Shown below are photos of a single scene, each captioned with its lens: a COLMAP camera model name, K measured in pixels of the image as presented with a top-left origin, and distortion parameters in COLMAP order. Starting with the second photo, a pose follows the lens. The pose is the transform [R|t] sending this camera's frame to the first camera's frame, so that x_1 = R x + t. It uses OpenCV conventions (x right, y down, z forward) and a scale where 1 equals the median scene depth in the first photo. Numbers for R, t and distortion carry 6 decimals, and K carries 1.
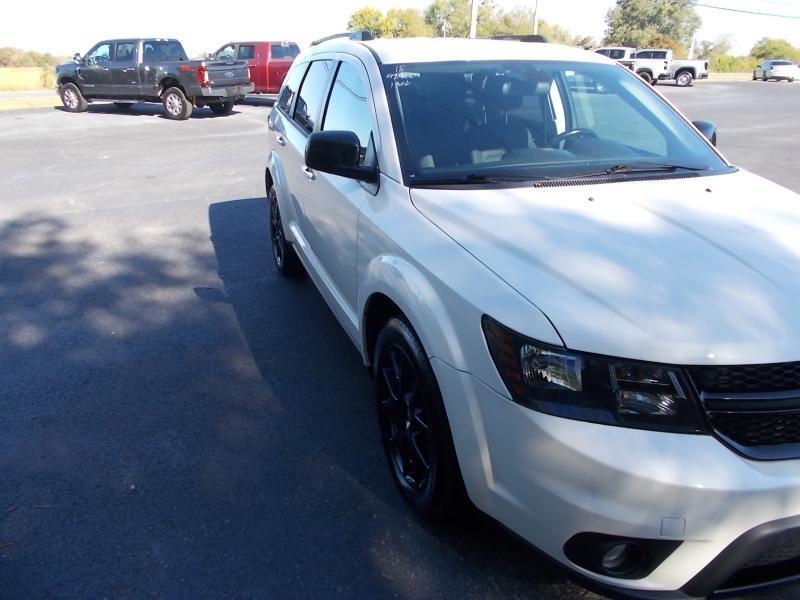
lens RADIAL K [[625.0, 0, 399.7], [0, 625.0, 308.1], [0, 0, 1]] dist [0.001240, -0.014210]
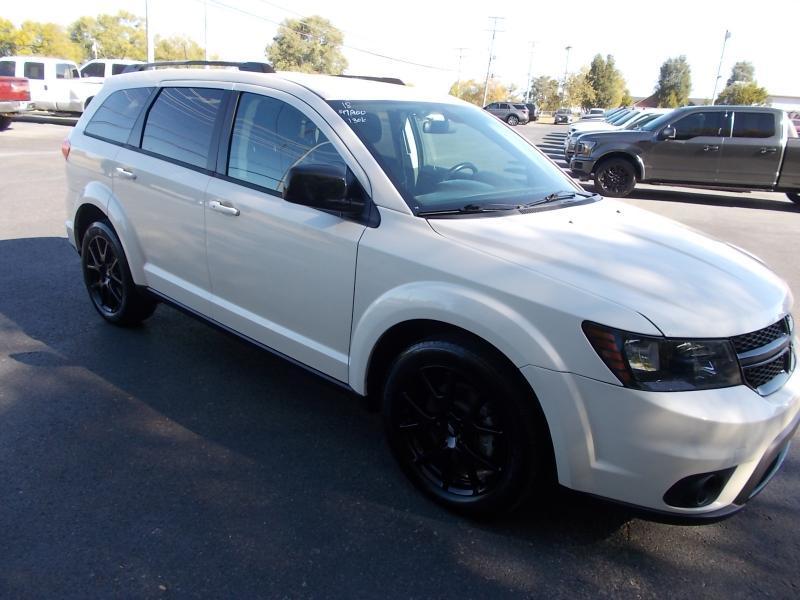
lens RADIAL K [[625.0, 0, 411.3], [0, 625.0, 308.6], [0, 0, 1]] dist [0.001240, -0.014210]
pose [[0.863644, -0.111239, 0.491675, -0.184955], [0.131651, 0.991272, -0.006980, -0.012125], [-0.486607, 0.070758, 0.870751, 0.030072]]
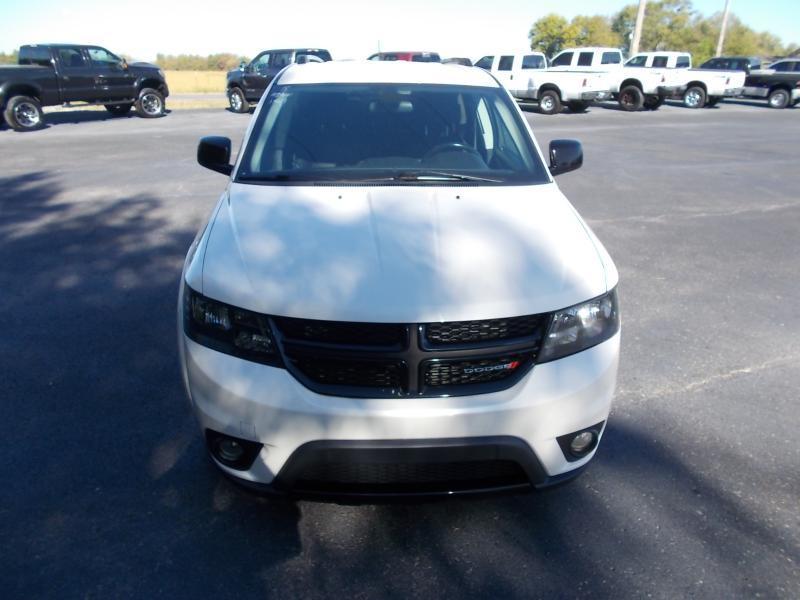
lens RADIAL K [[625.0, 0, 397.8], [0, 625.0, 308.0], [0, 0, 1]] dist [0.001240, -0.014210]
pose [[0.959422, 0.109411, -0.259883, 0.242960], [-0.111992, 0.993697, 0.004902, 0.008556], [0.258781, 0.024402, 0.965628, -0.056989]]
